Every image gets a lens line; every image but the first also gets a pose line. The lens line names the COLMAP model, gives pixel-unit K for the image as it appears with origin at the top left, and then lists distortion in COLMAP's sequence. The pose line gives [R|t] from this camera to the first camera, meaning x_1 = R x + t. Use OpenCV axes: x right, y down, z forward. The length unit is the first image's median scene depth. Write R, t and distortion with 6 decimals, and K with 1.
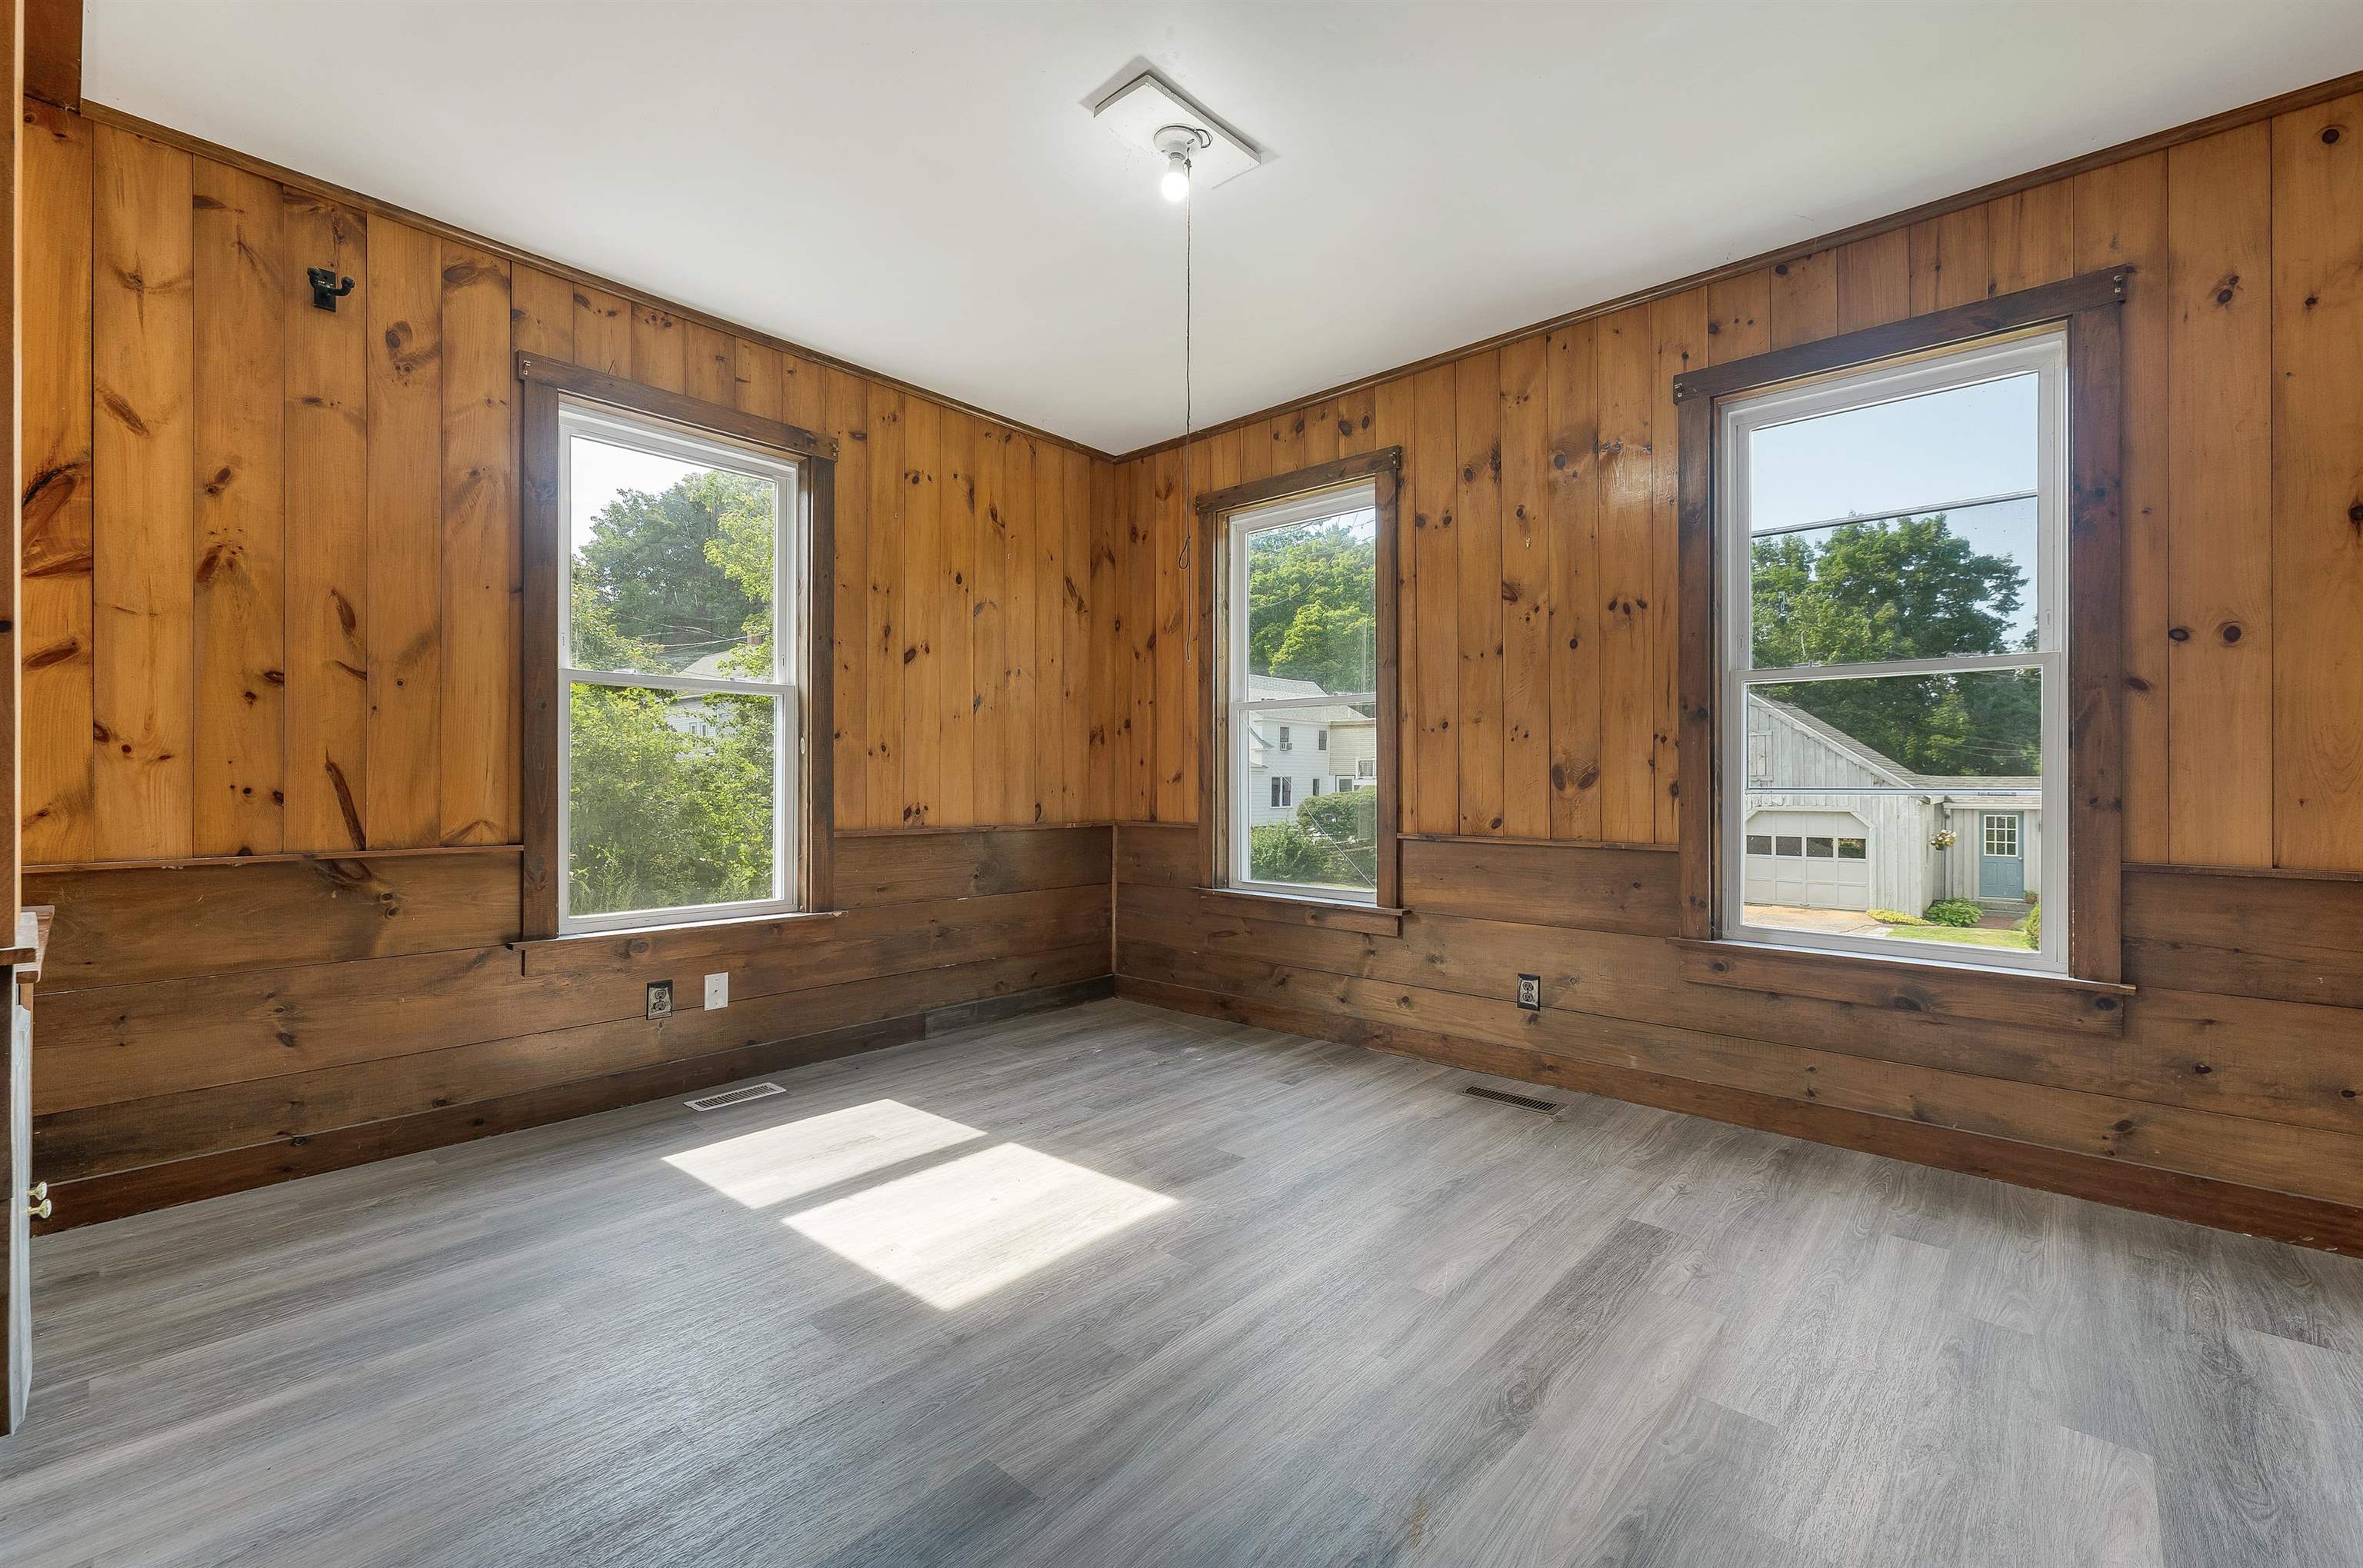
lens RADIAL K [[990.8, 0, 1180.7], [0, 990.8, 777.8], [0, 0, 1]] dist [0.004245, -0.000025]
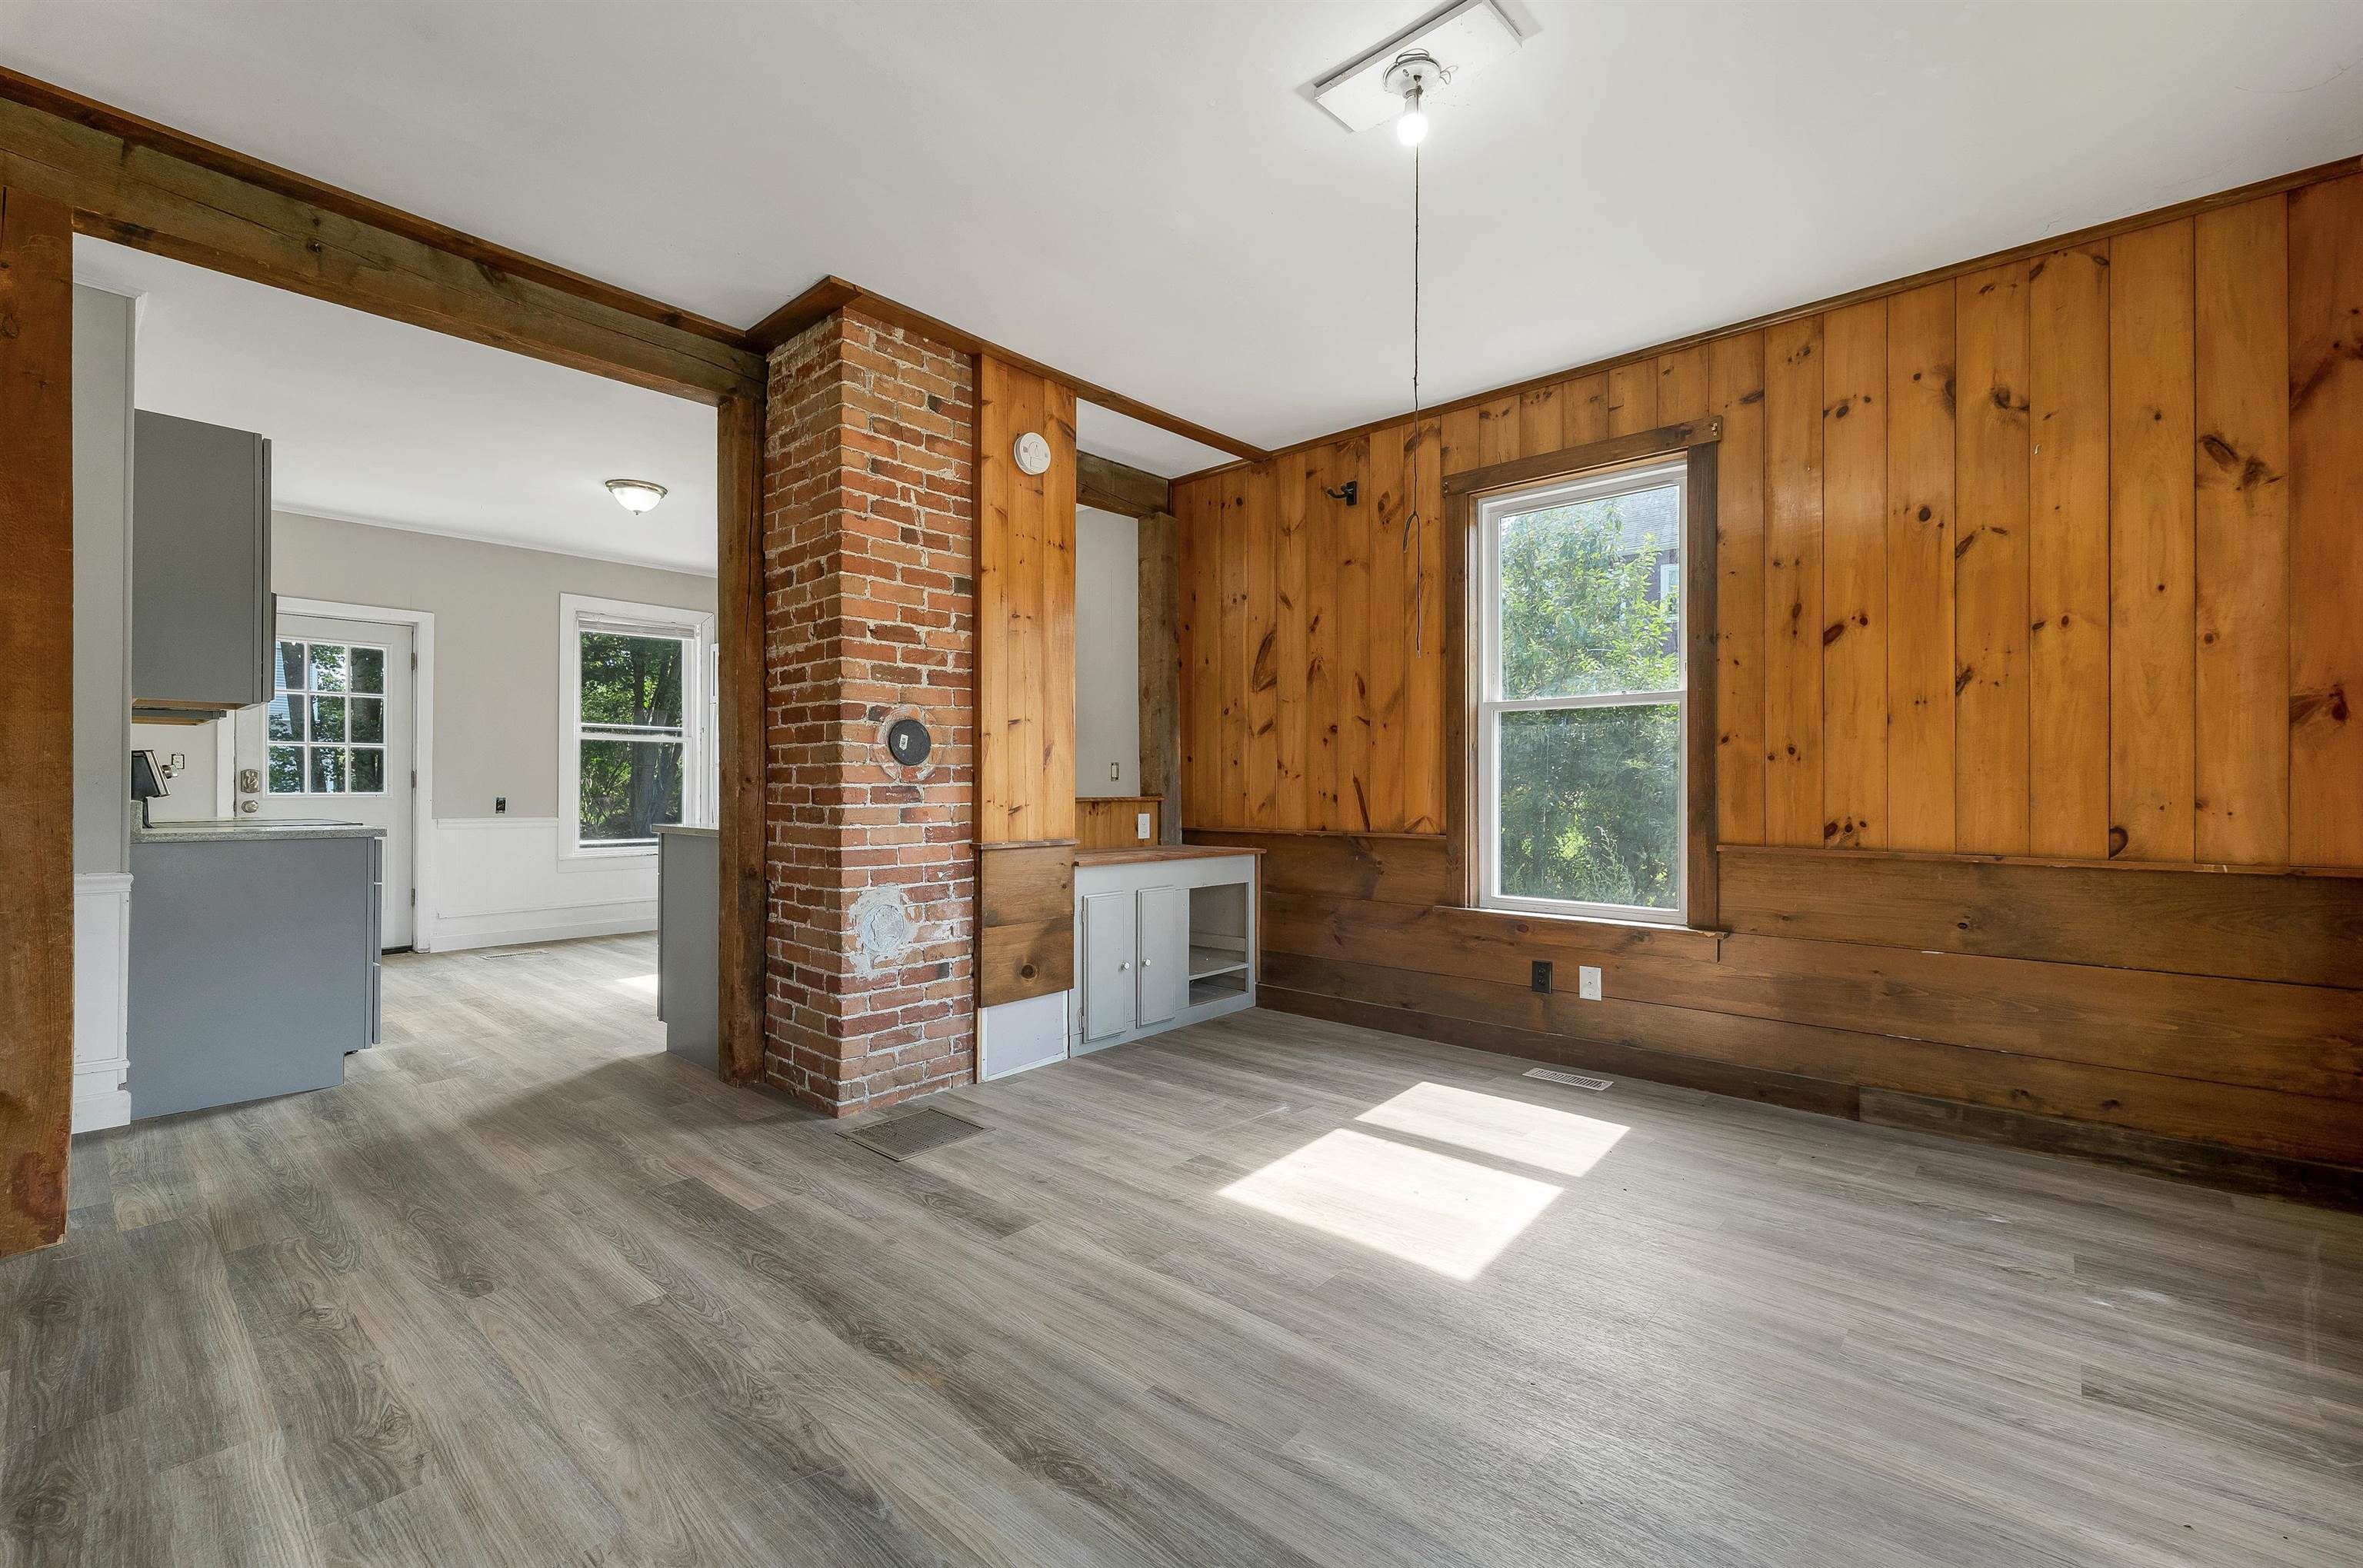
lens RADIAL K [[990.8, 0, 1173.8], [0, 990.8, 781.9], [0, 0, 1]] dist [0.004245, -0.000025]
pose [[0.008100, -0.008136, -0.999934, 0.668098], [-0.000130, 0.999967, -0.008138, 0.004377], [0.999967, 0.000196, 0.008098, 0.582714]]
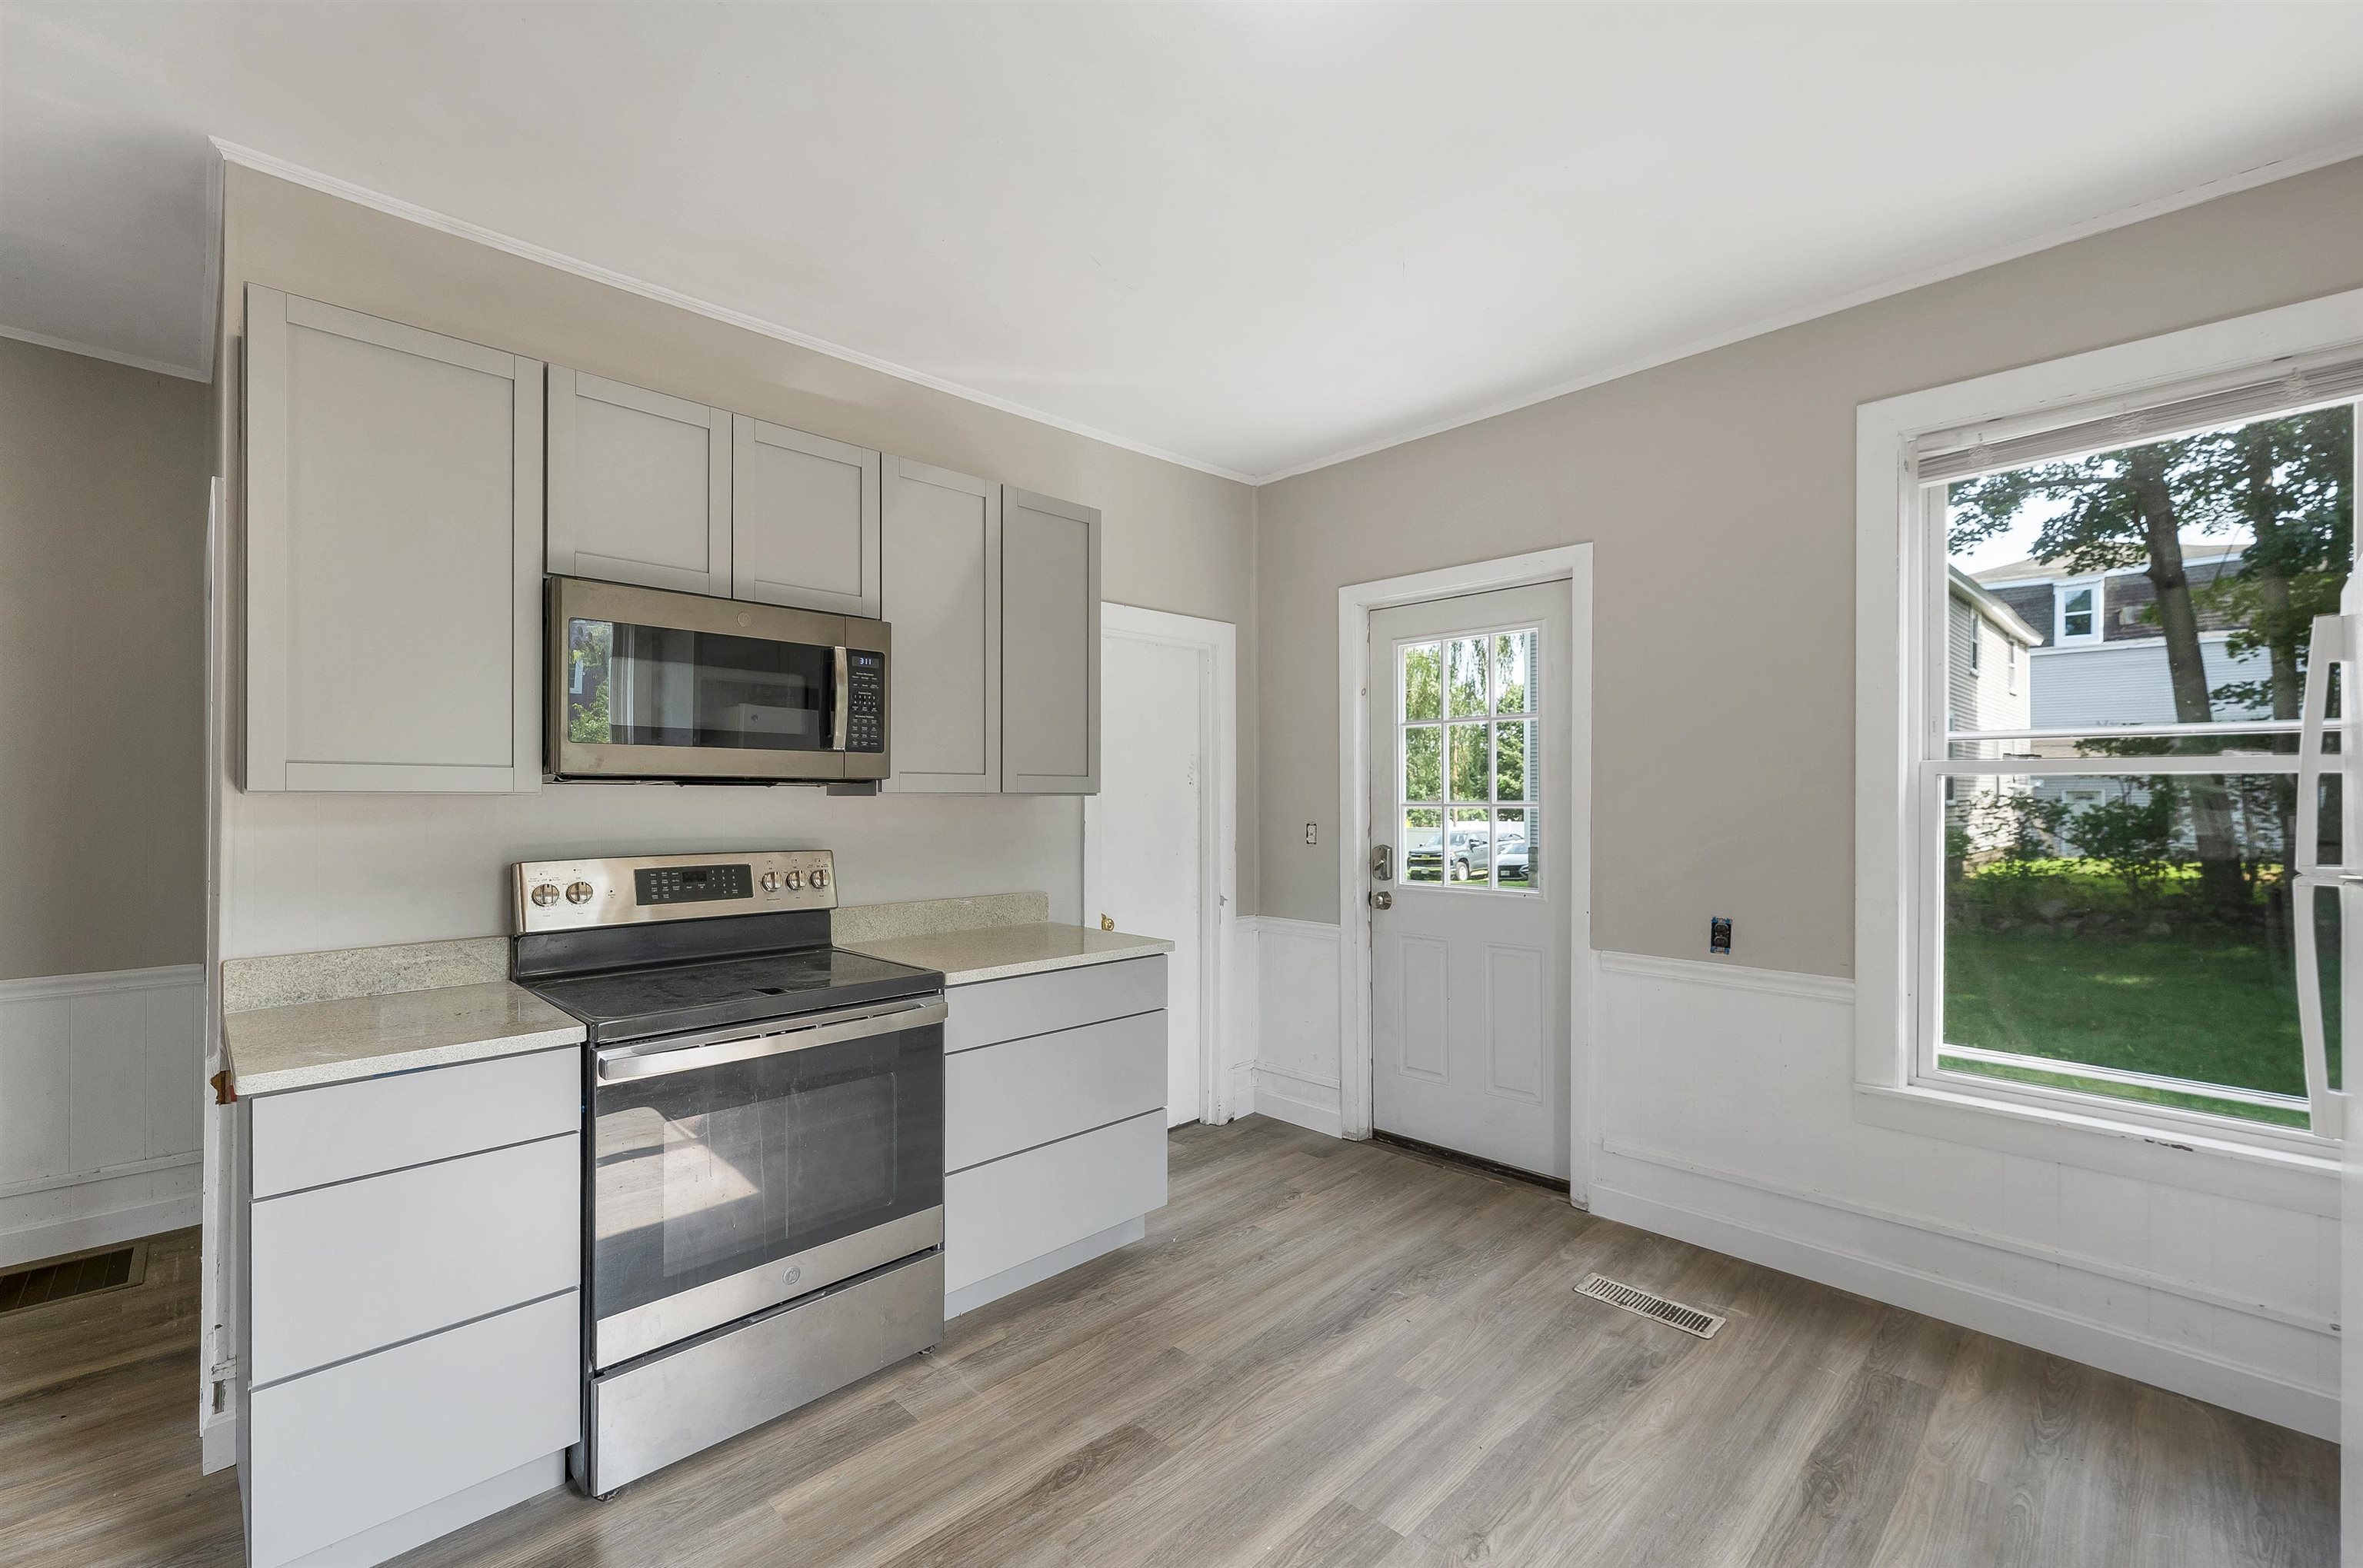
lens RADIAL K [[990.8, 0, 1176.3], [0, 990.8, 791.5], [0, 0, 1]] dist [0.004245, -0.000025]
pose [[-0.998323, -0.003941, 0.057758, -0.946335], [-0.004384, 0.999962, -0.007546, -0.086756], [-0.057726, -0.007786, -0.998302, 0.150358]]
